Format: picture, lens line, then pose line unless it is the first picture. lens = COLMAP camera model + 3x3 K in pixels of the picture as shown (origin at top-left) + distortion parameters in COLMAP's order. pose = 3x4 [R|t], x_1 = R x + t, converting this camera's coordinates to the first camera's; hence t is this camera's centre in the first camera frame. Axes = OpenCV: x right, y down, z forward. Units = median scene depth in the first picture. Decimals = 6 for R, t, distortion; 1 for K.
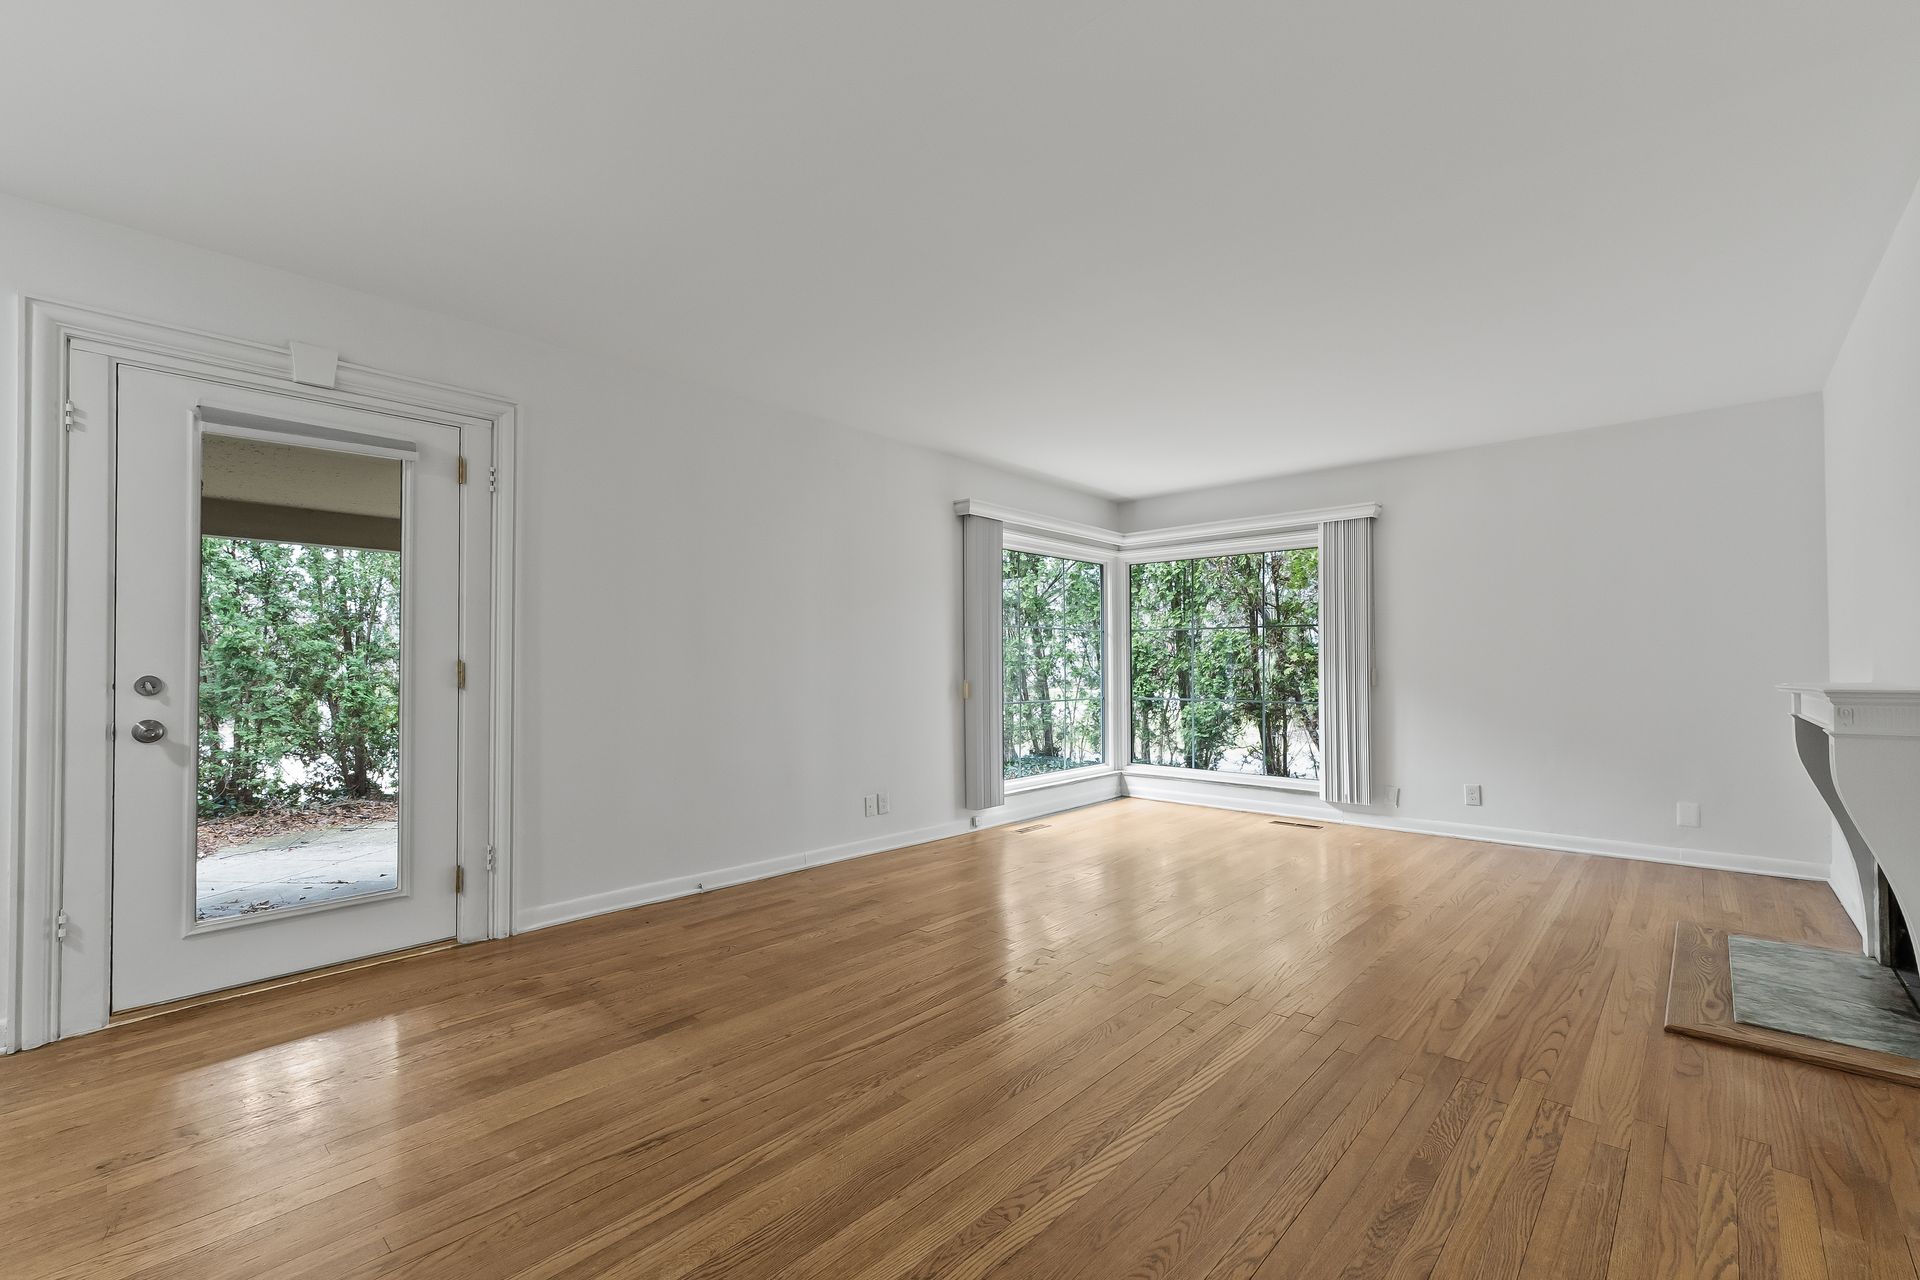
lens RADIAL K [[812.0, 0, 965.8], [0, 812.0, 645.8], [0, 0, 1]] dist [0.003047, 0.001753]
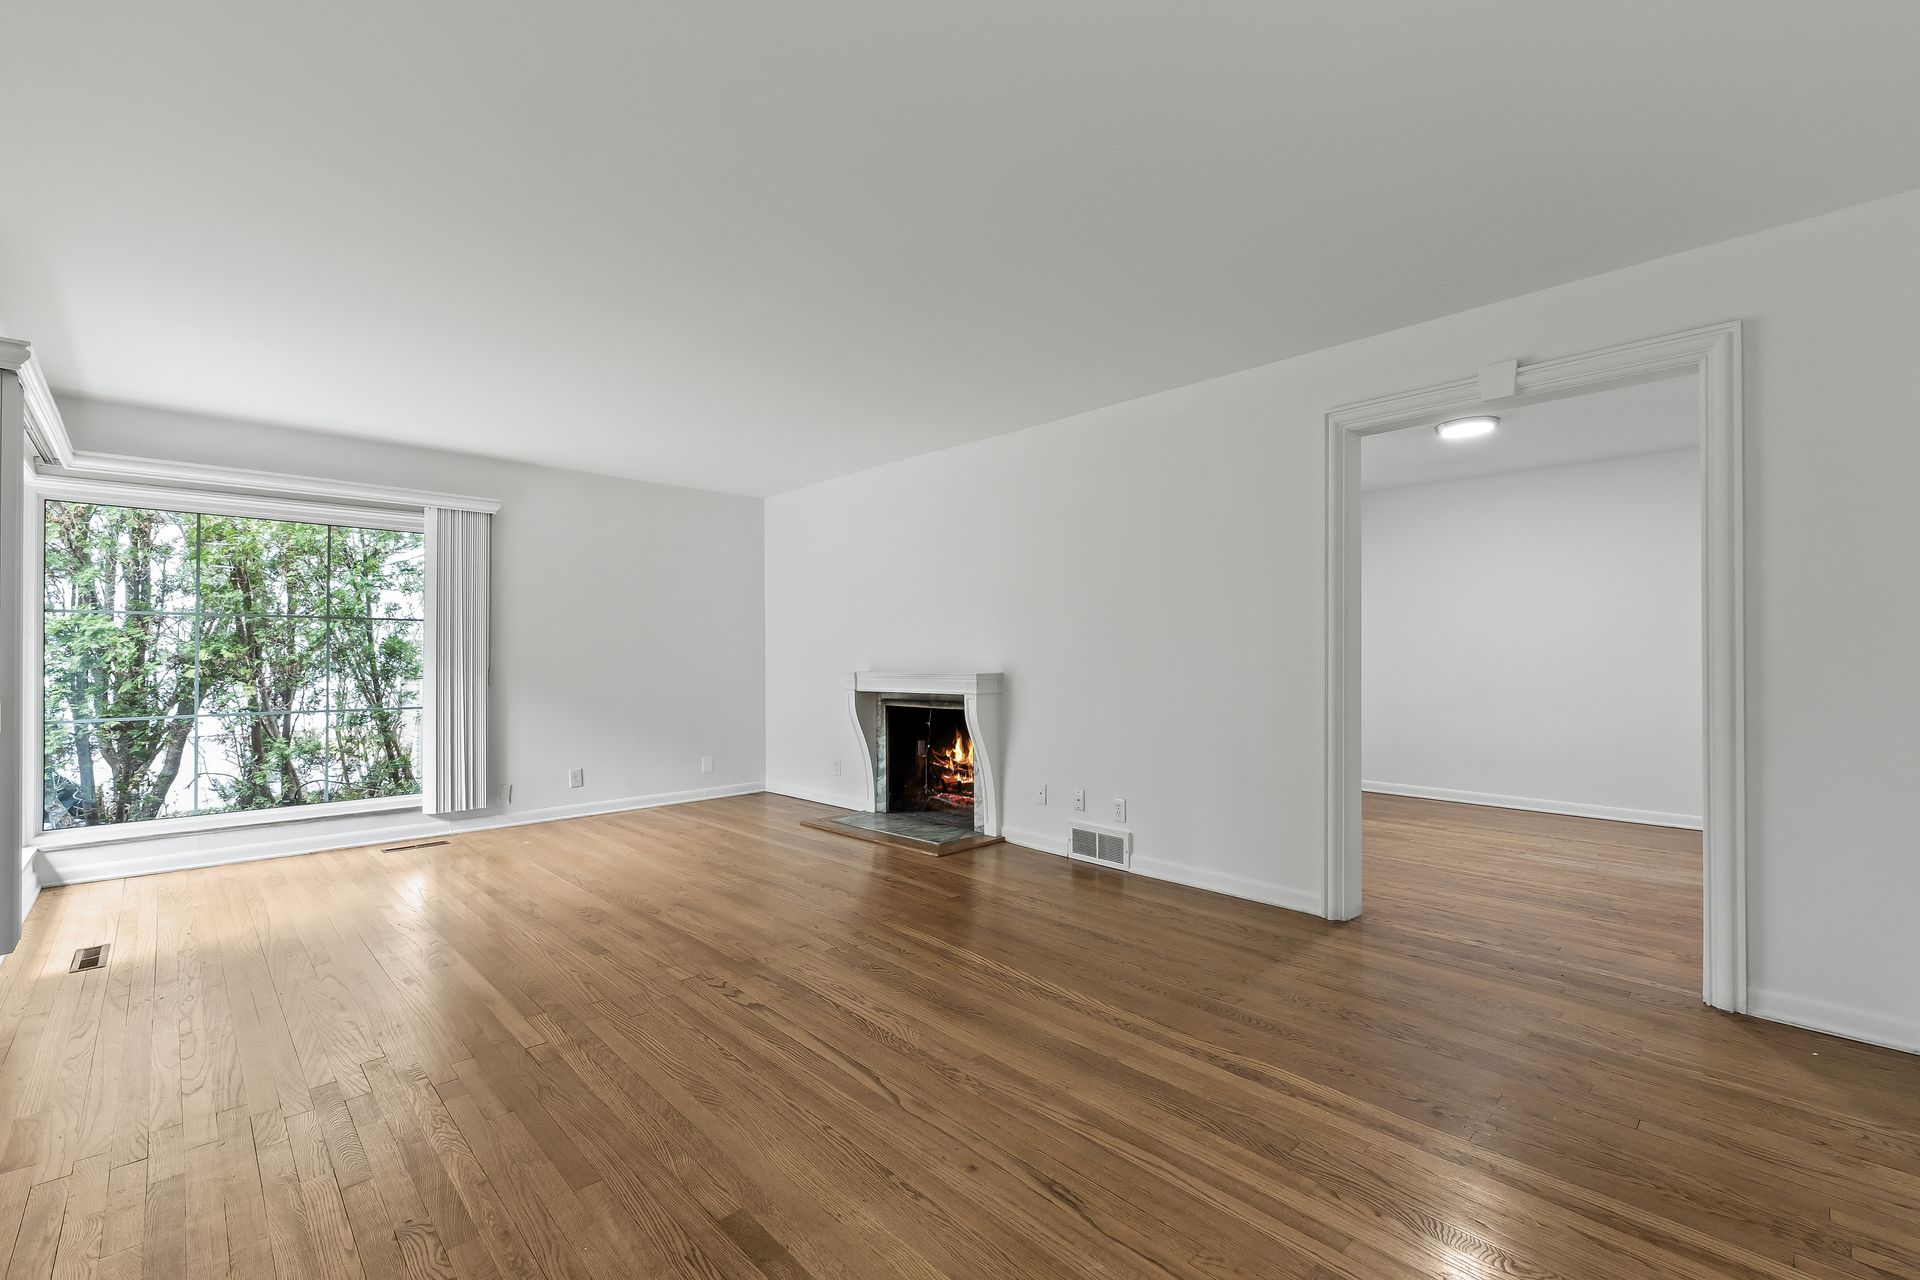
lens RADIAL K [[812.0, 0, 965.3], [0, 812.0, 650.8], [0, 0, 1]] dist [0.003047, 0.001753]
pose [[0.071143, 0.011929, 0.997395, -0.541415], [-0.018896, 0.999765, -0.010609, 0.007778], [-0.997287, -0.018092, 0.071352, 0.434648]]
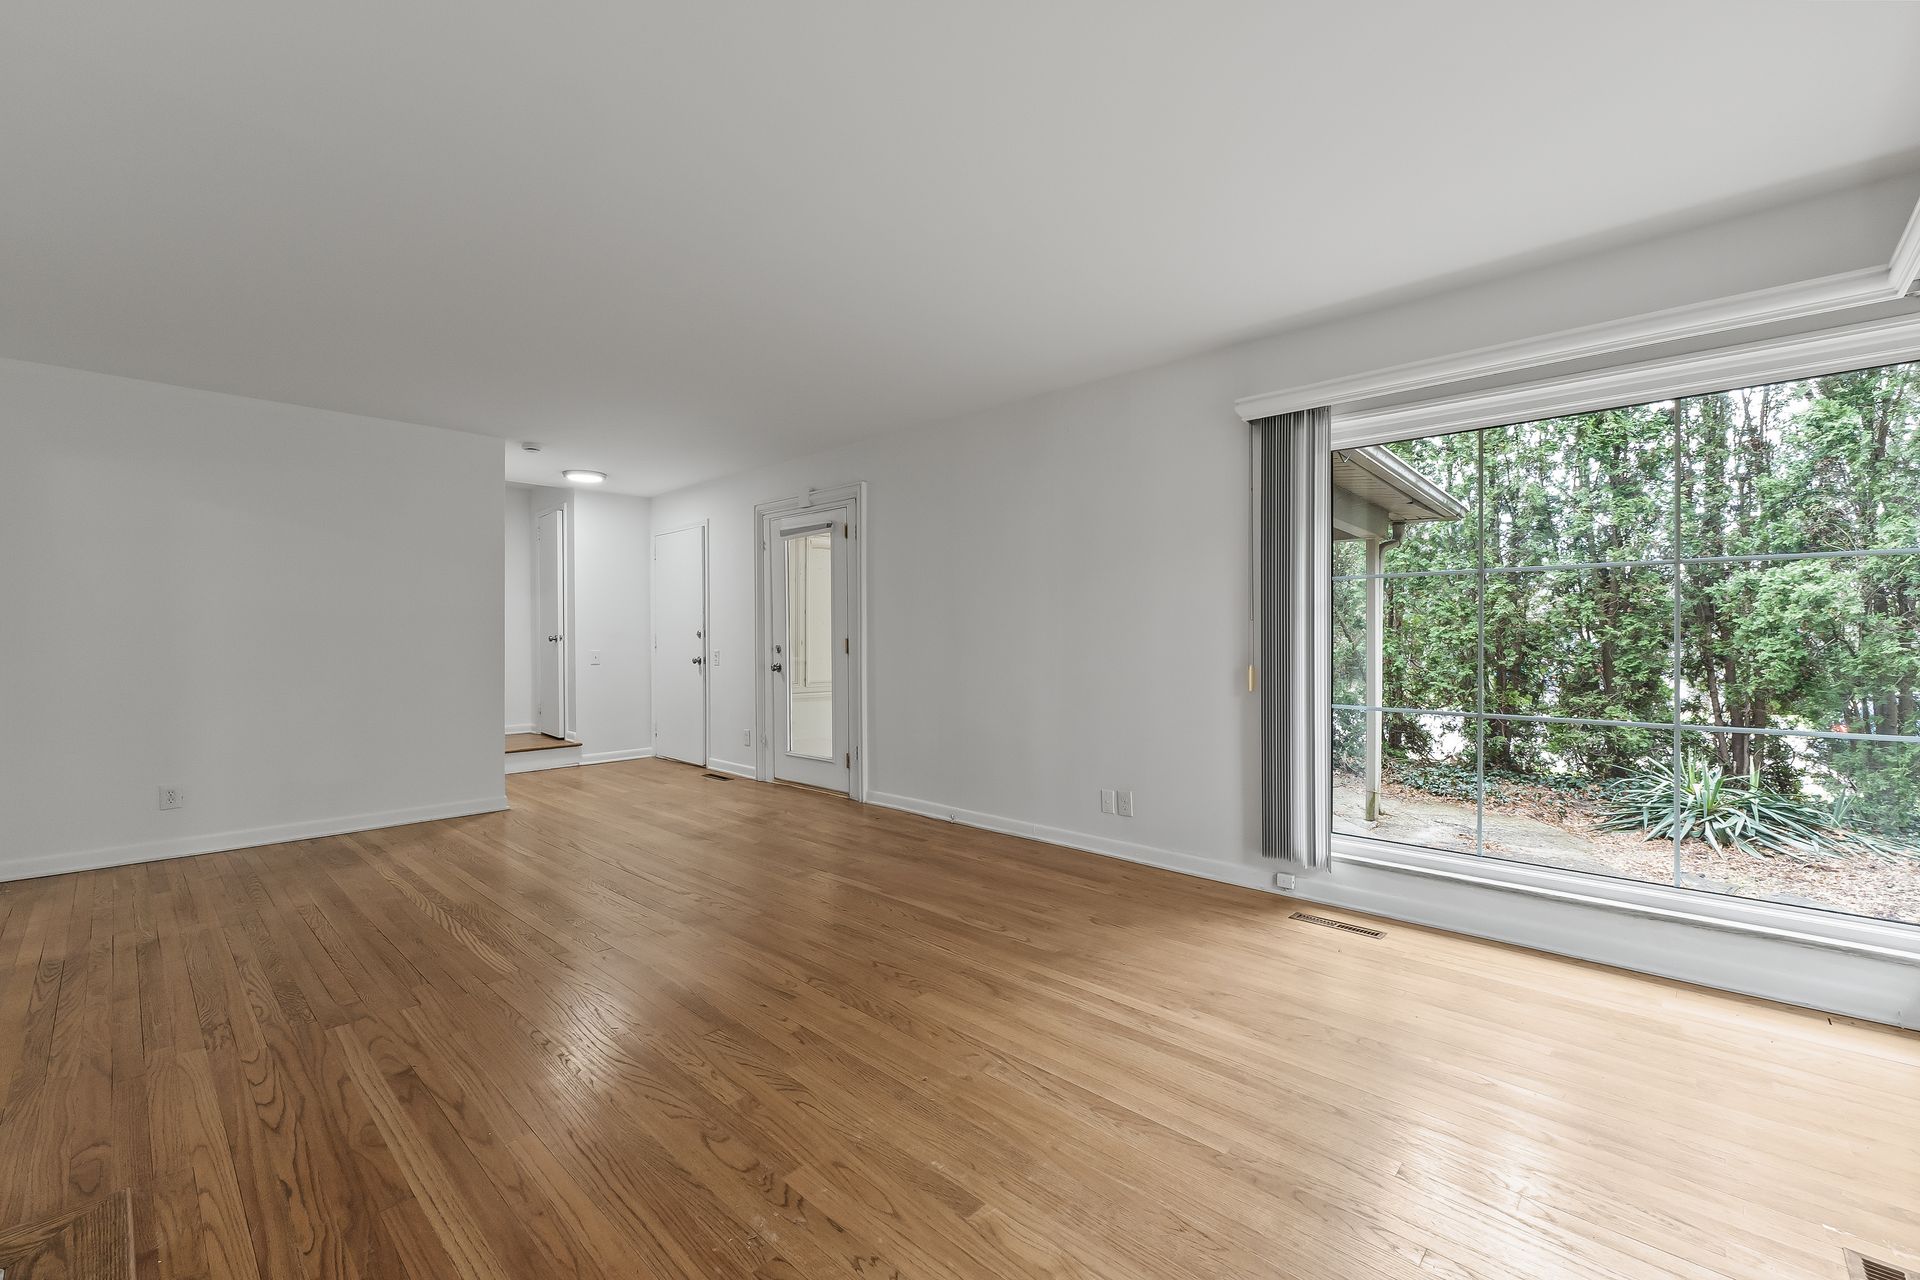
lens RADIAL K [[812.0, 0, 975.9], [0, 812.0, 644.4], [0, 0, 1]] dist [0.003047, 0.001753]
pose [[-0.012314, 0.008100, -0.999891, 0.812378], [0.024465, 0.999670, 0.007797, 0.015795], [0.999625, -0.024367, -0.012509, 0.918216]]
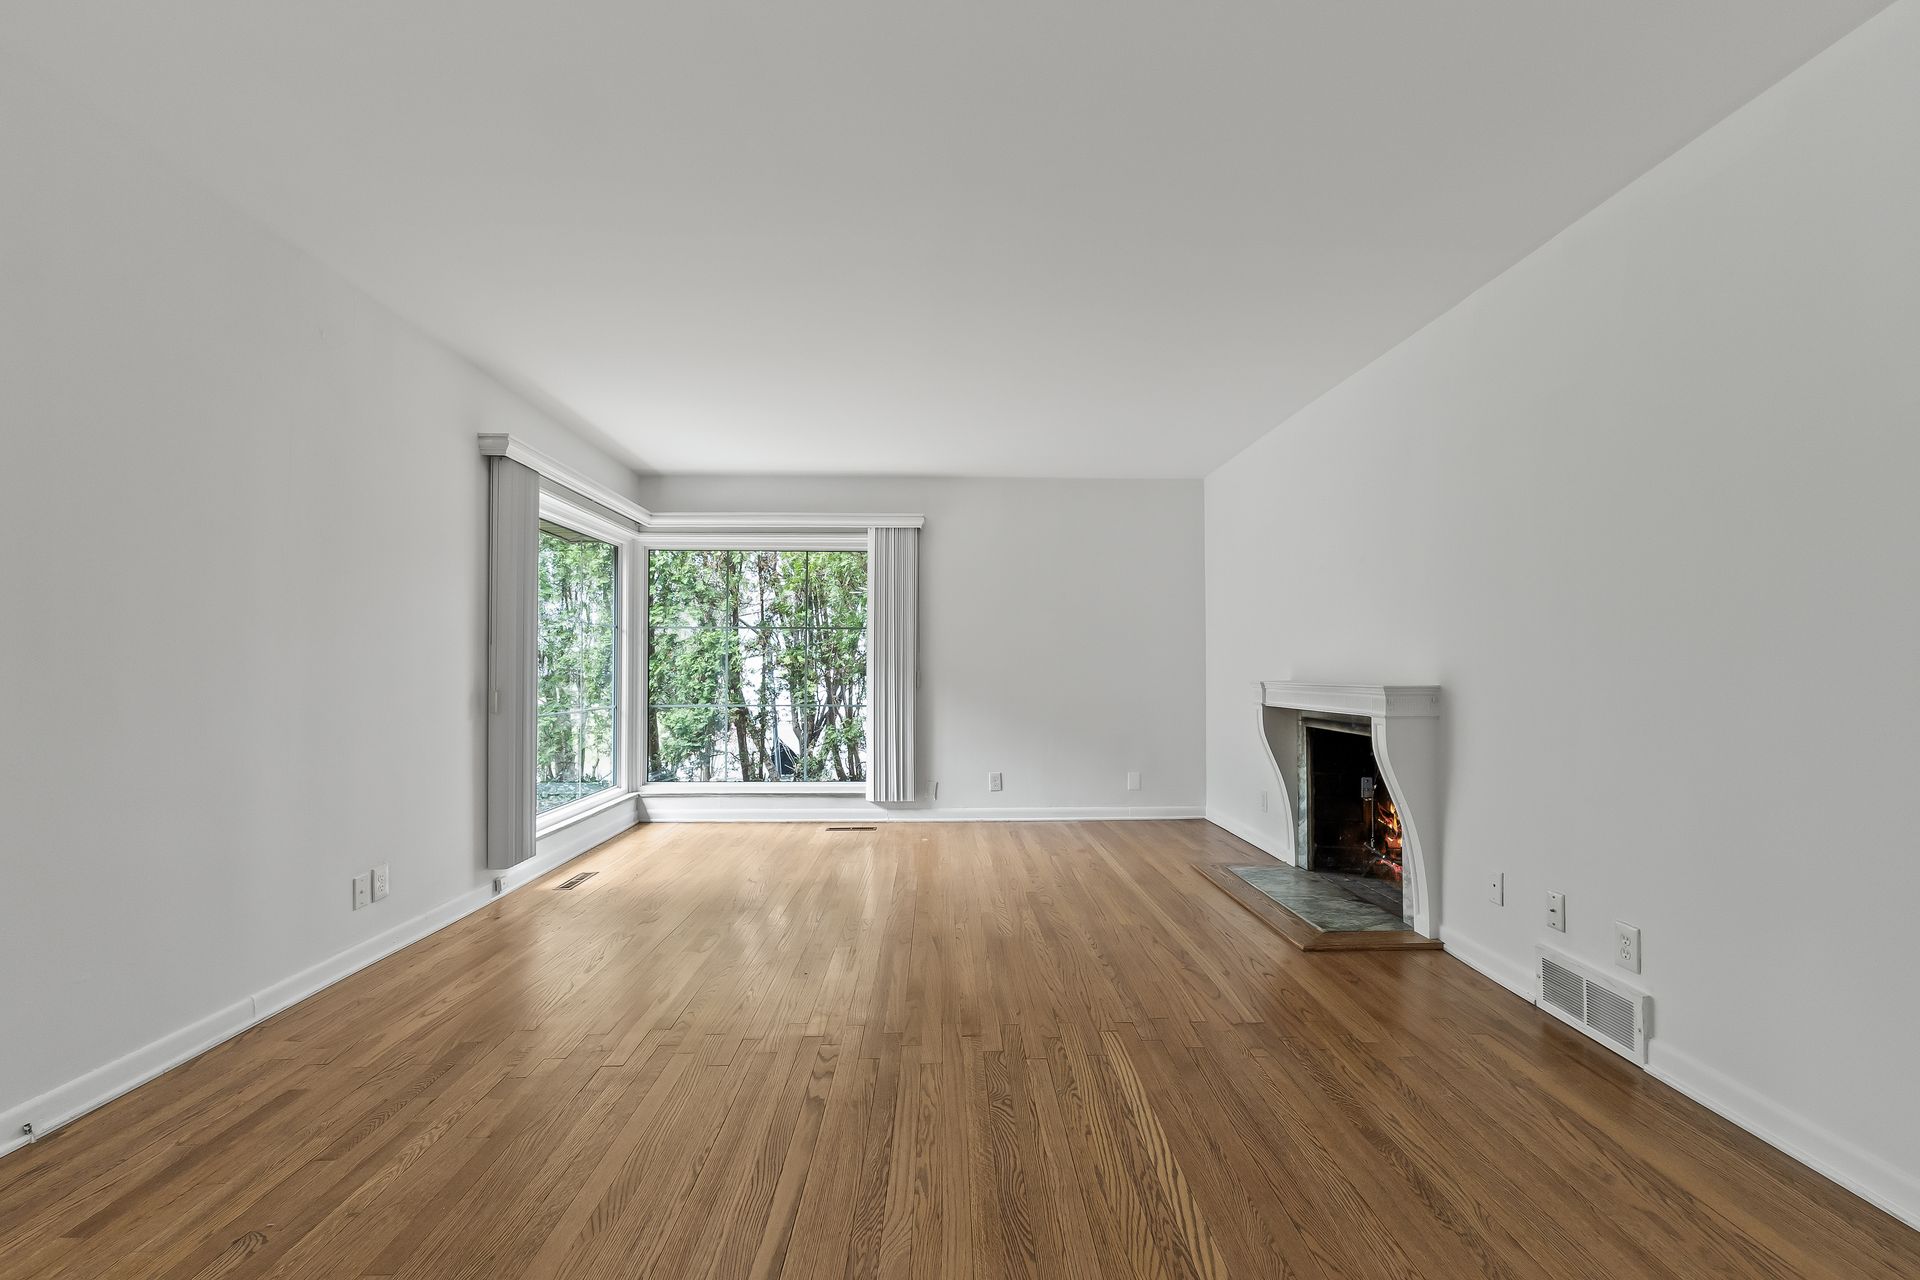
lens RADIAL K [[812.0, 0, 962.3], [0, 812.0, 652.6], [0, 0, 1]] dist [0.003047, 0.001753]
pose [[0.722699, 0.014824, 0.691004, -0.230603], [-0.018382, 0.999829, -0.002224, 0.005876], [-0.690918, -0.011095, 0.722848, 0.239363]]
